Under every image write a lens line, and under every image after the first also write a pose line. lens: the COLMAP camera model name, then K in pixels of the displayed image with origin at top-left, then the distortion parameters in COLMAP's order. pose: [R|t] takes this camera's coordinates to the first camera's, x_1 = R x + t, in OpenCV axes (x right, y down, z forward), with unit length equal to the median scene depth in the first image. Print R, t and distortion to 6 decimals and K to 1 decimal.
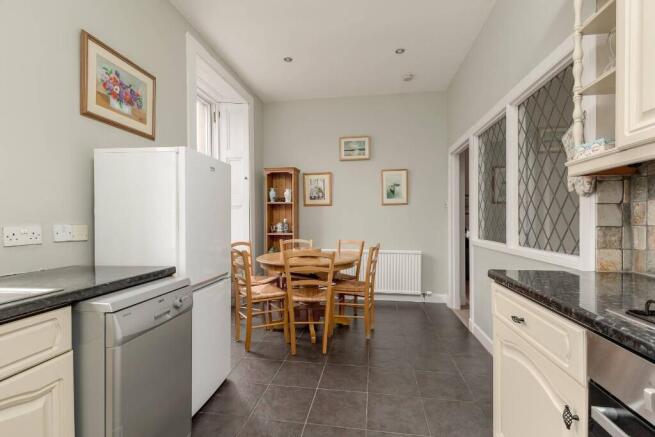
lens RADIAL K [[296.6, 0, 327.6], [0, 296.6, 218.6], [0, 0, 1]] dist [-0.001420, 0.000029]
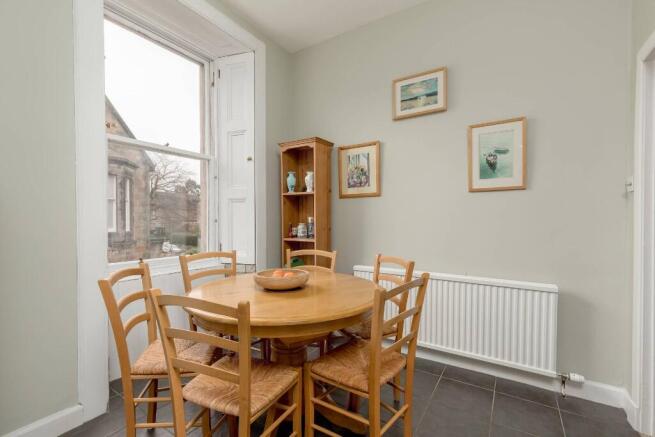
lens RADIAL K [[296.6, 0, 326.9], [0, 296.6, 221.1], [0, 0, 1]] dist [-0.001420, 0.000029]
pose [[0.919345, 0.005750, -0.393411, 0.156295], [-0.002851, 0.999964, 0.007955, 0.003849], [0.393443, -0.006192, 0.919328, 0.404048]]
